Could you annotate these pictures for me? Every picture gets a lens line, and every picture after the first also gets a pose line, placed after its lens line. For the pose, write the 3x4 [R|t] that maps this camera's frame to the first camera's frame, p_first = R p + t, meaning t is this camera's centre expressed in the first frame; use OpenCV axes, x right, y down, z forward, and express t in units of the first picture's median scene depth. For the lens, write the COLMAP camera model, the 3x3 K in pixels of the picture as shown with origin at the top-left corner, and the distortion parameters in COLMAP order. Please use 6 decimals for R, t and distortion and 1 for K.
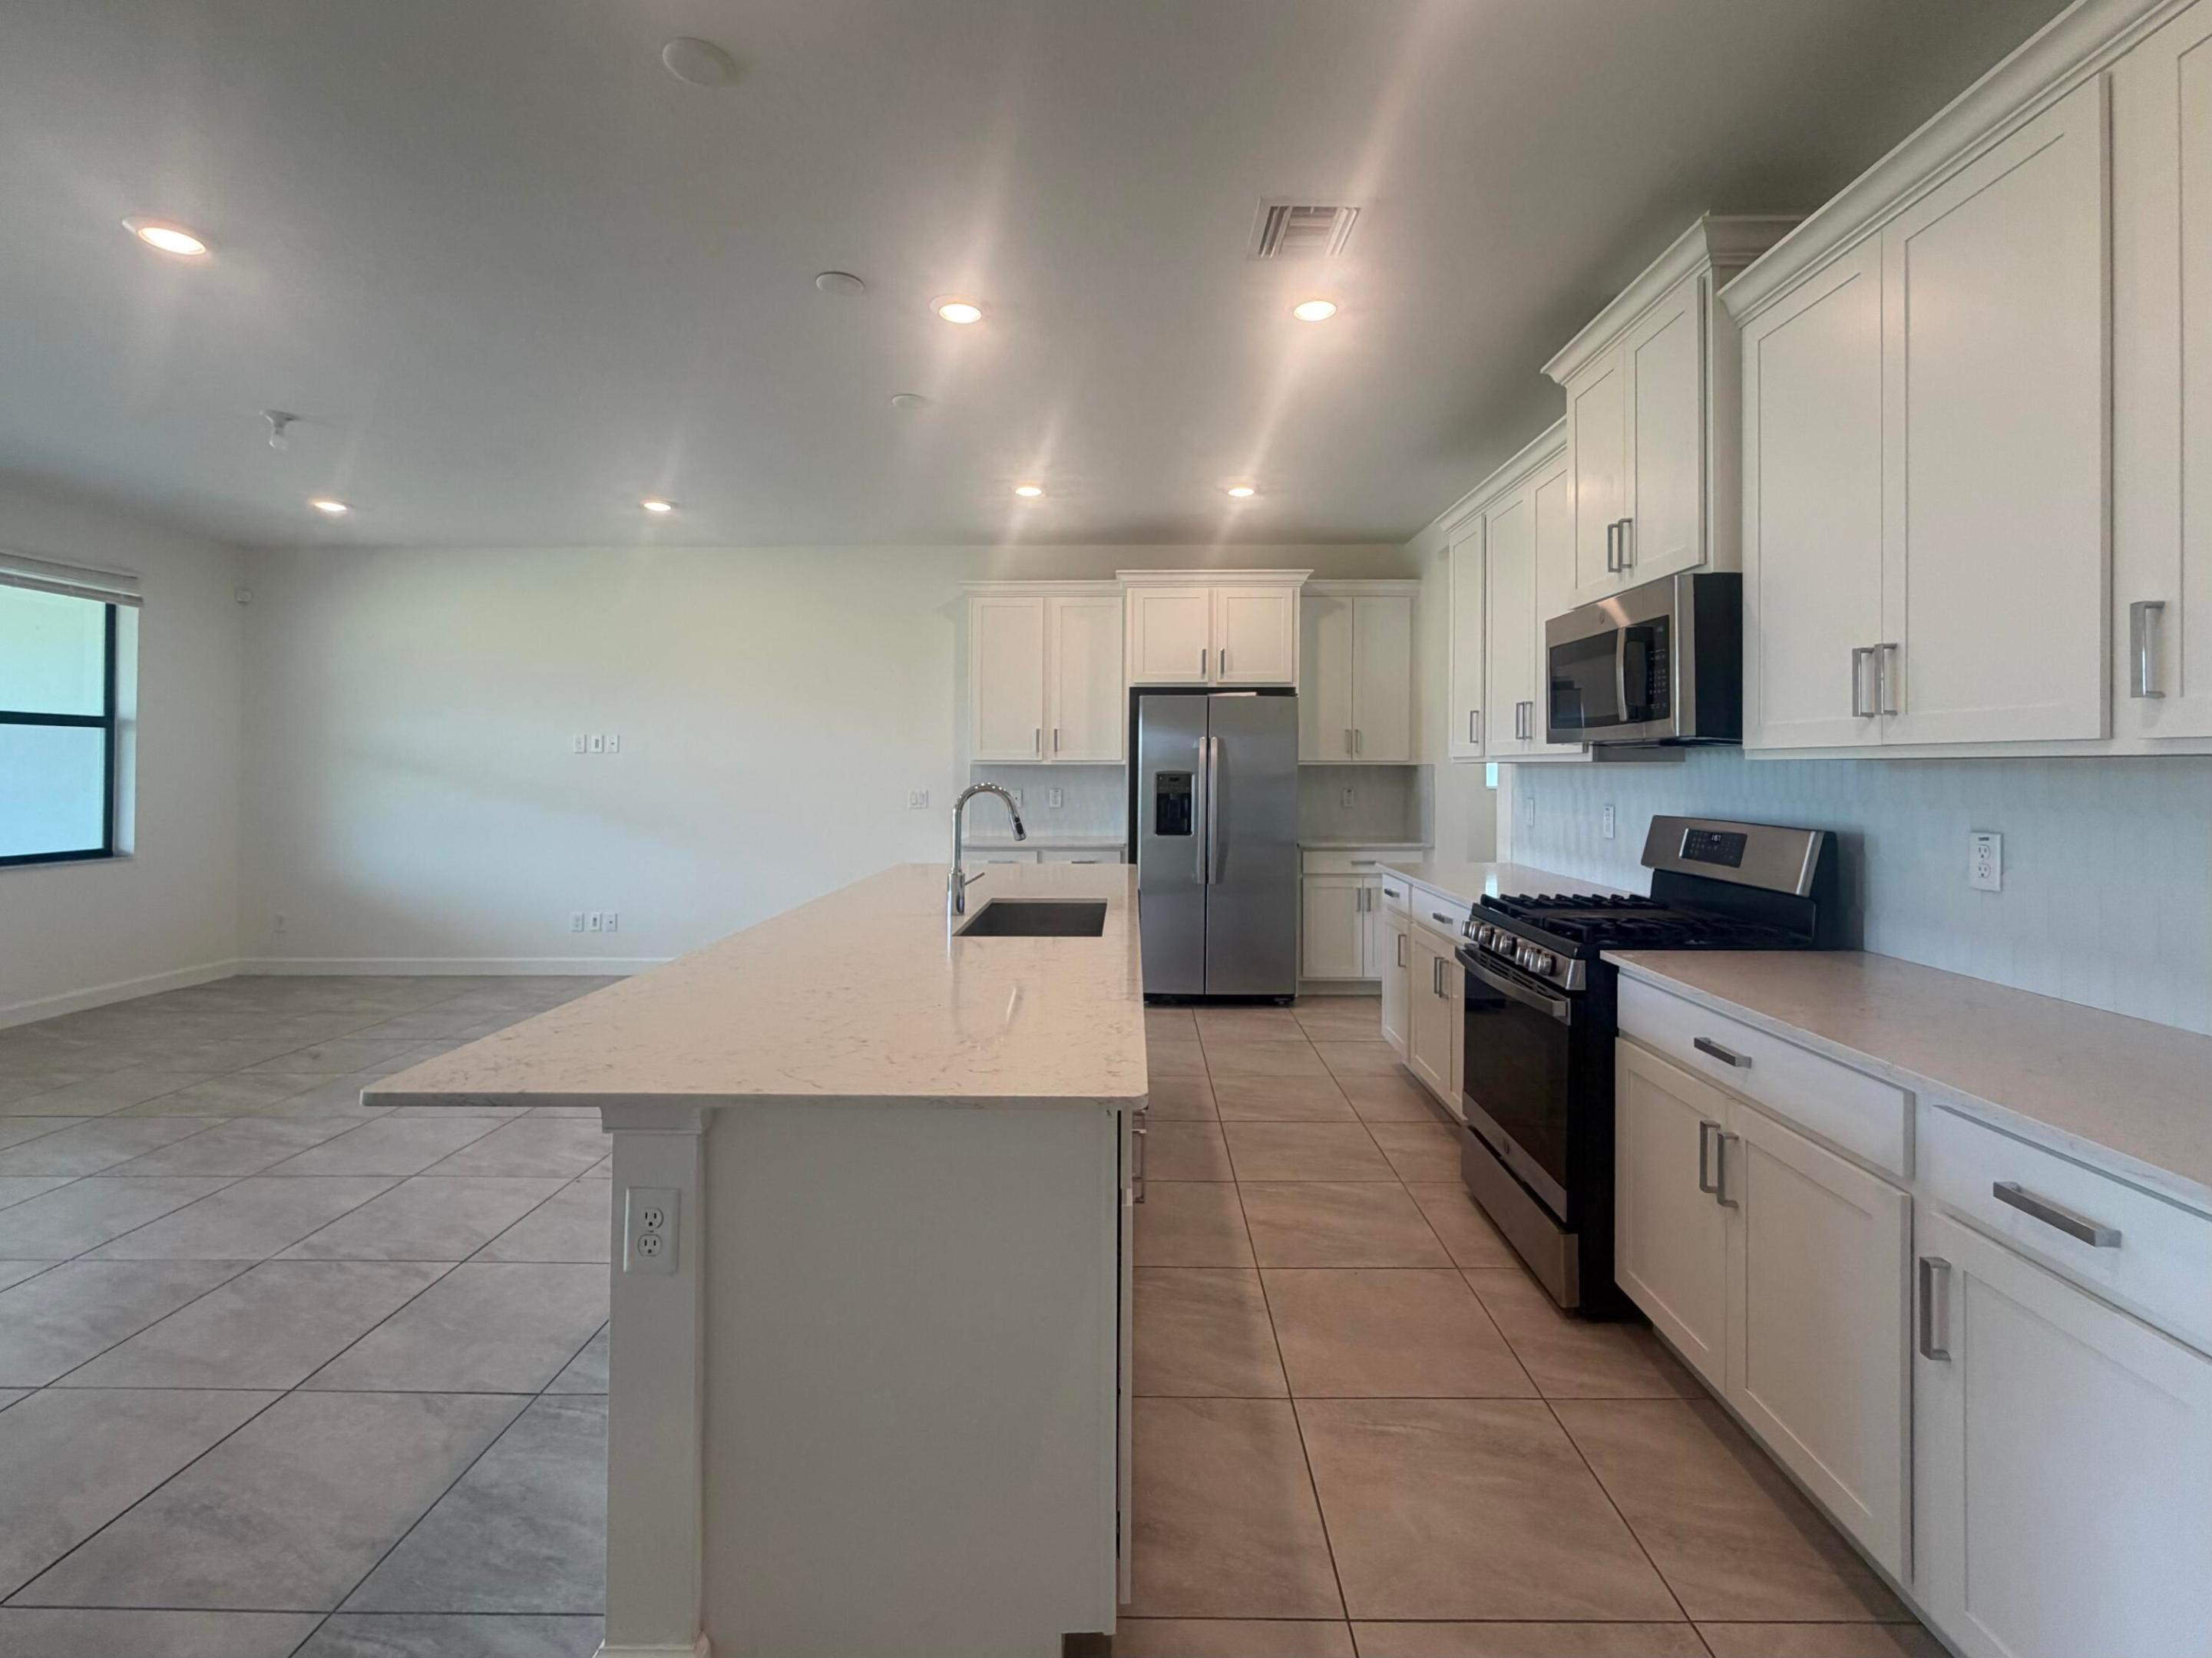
lens RADIAL K [[891.7, 0, 1106.9], [0, 891.7, 799.5], [0, 0, 1]] dist [-0.000354, -0.000061]
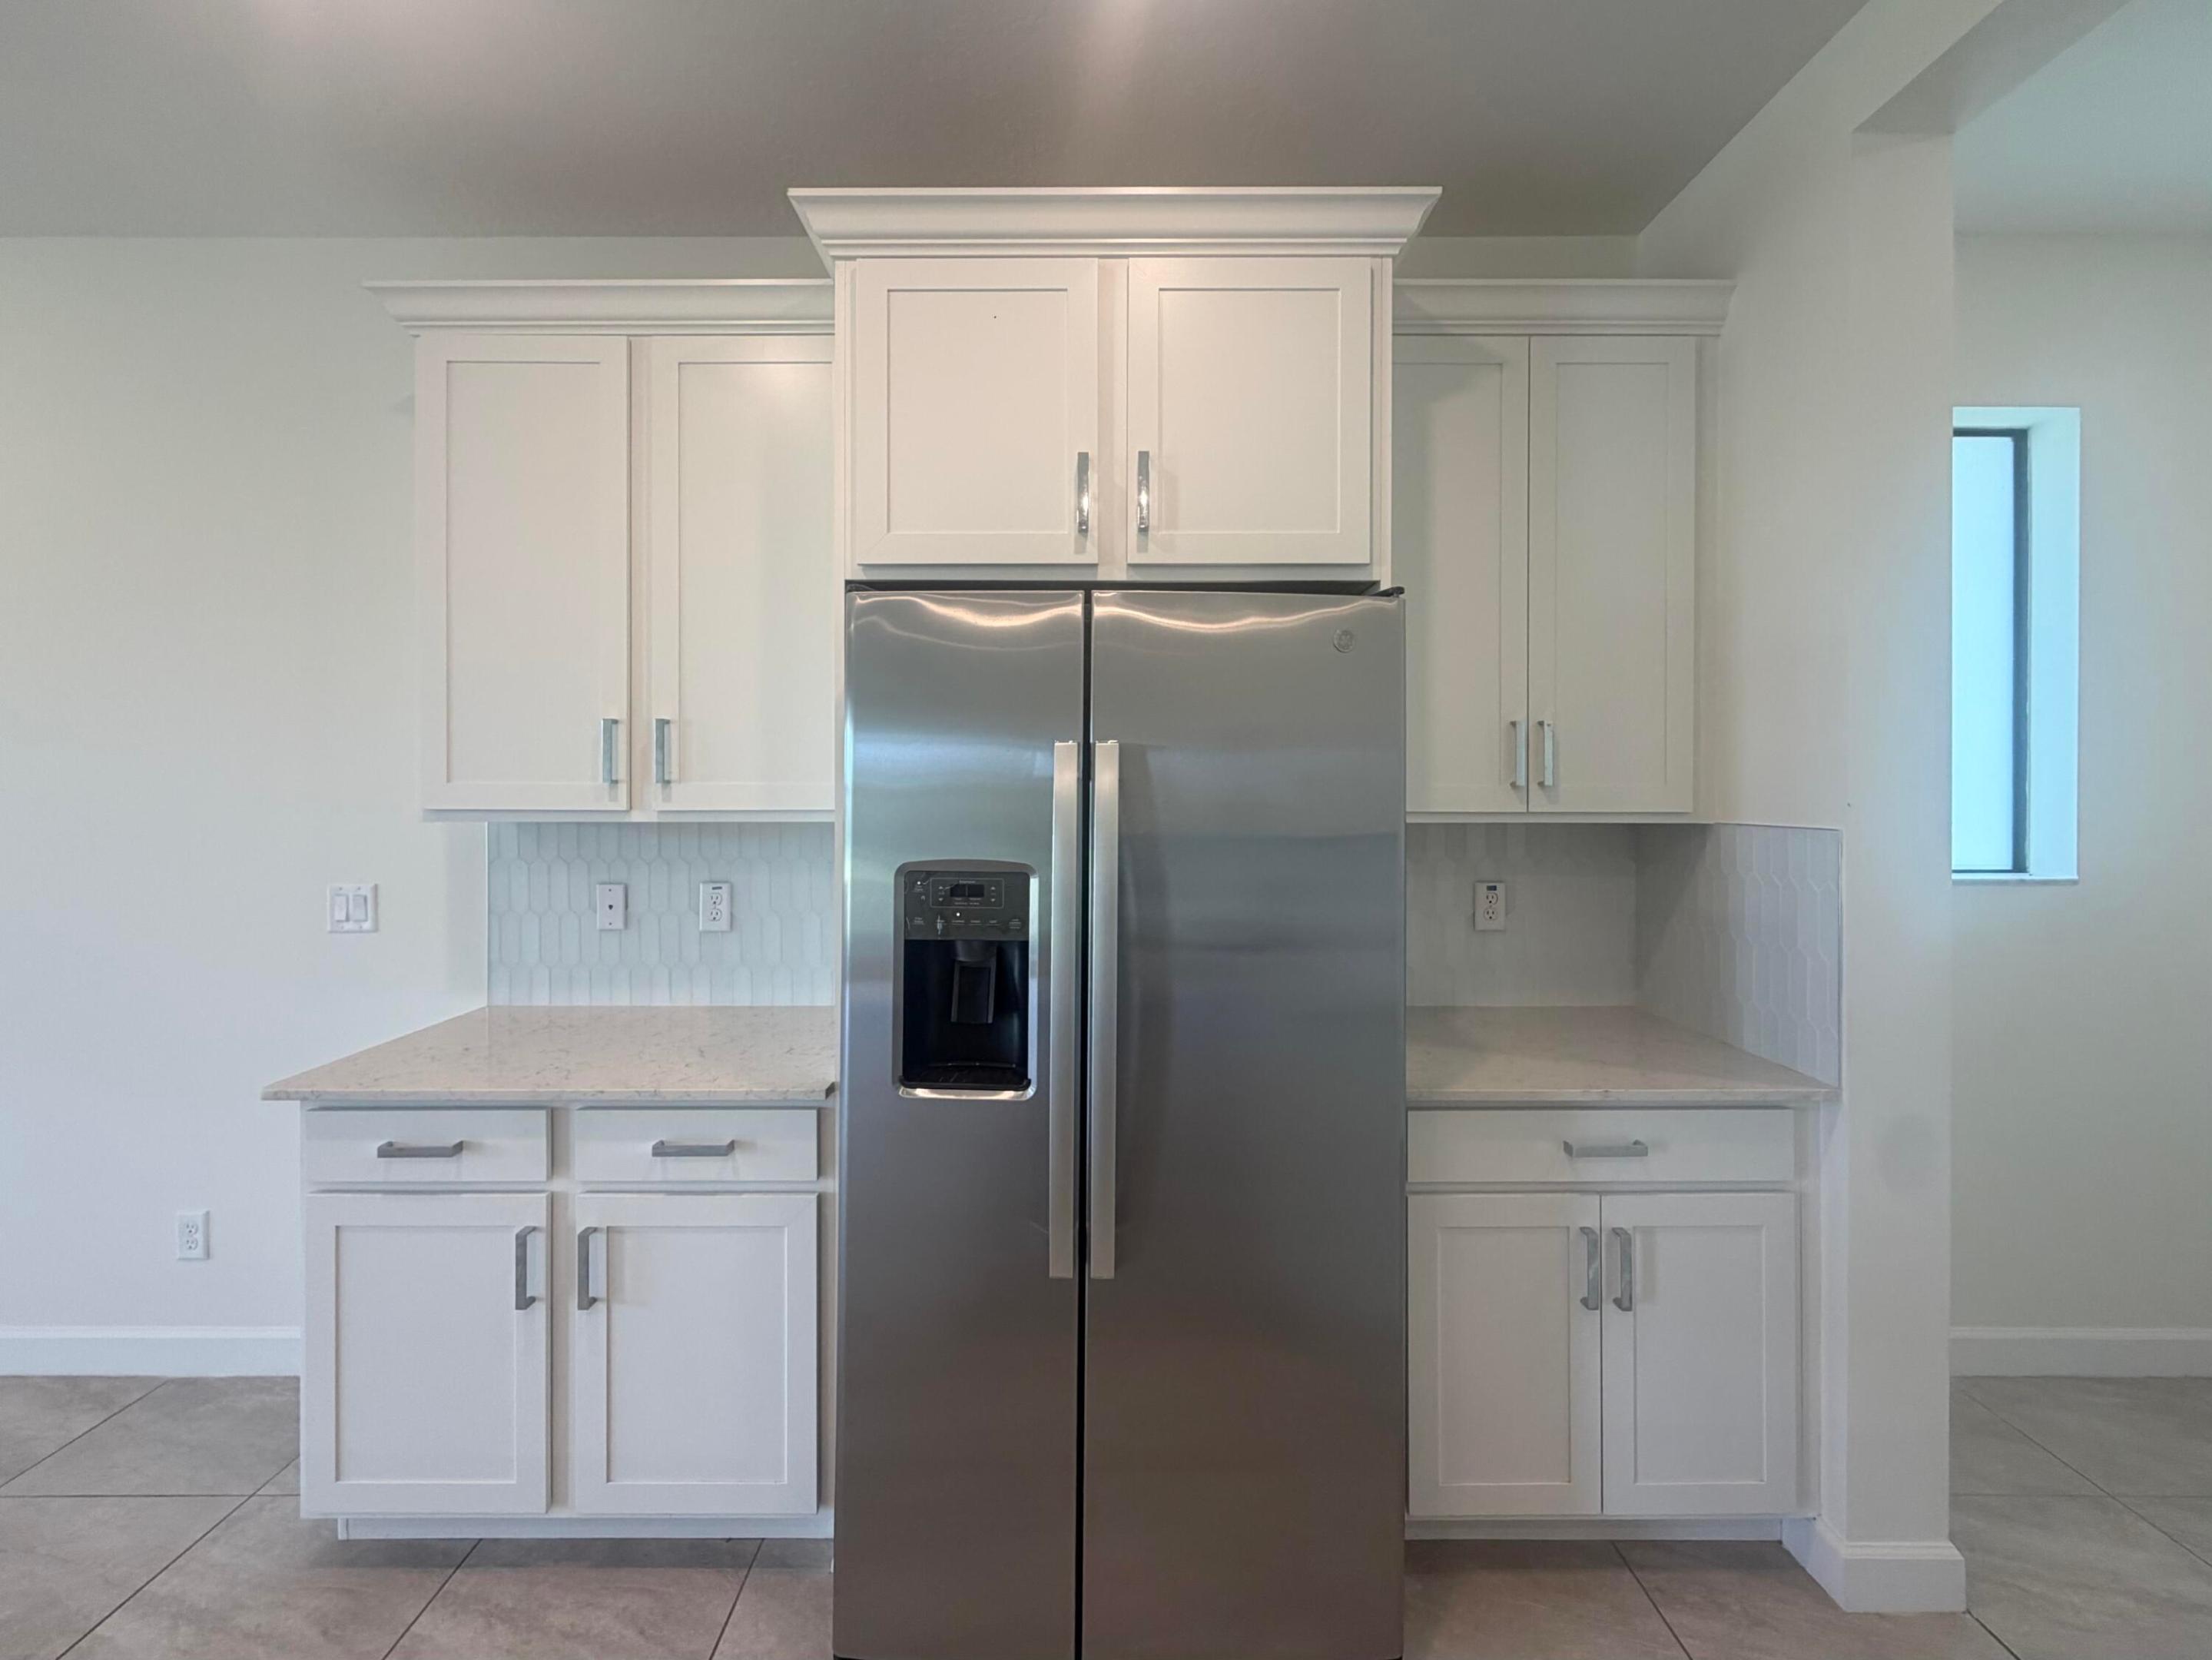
lens RADIAL K [[891.9, 0, 1106.9], [0, 891.9, 800.5], [0, 0, 1]] dist [-0.000354, -0.000061]
pose [[0.999620, -0.001051, 0.027544, 0.107769], [0.001621, 0.999785, -0.020655, -0.042981], [-0.027516, 0.020692, 0.999407, 0.693567]]
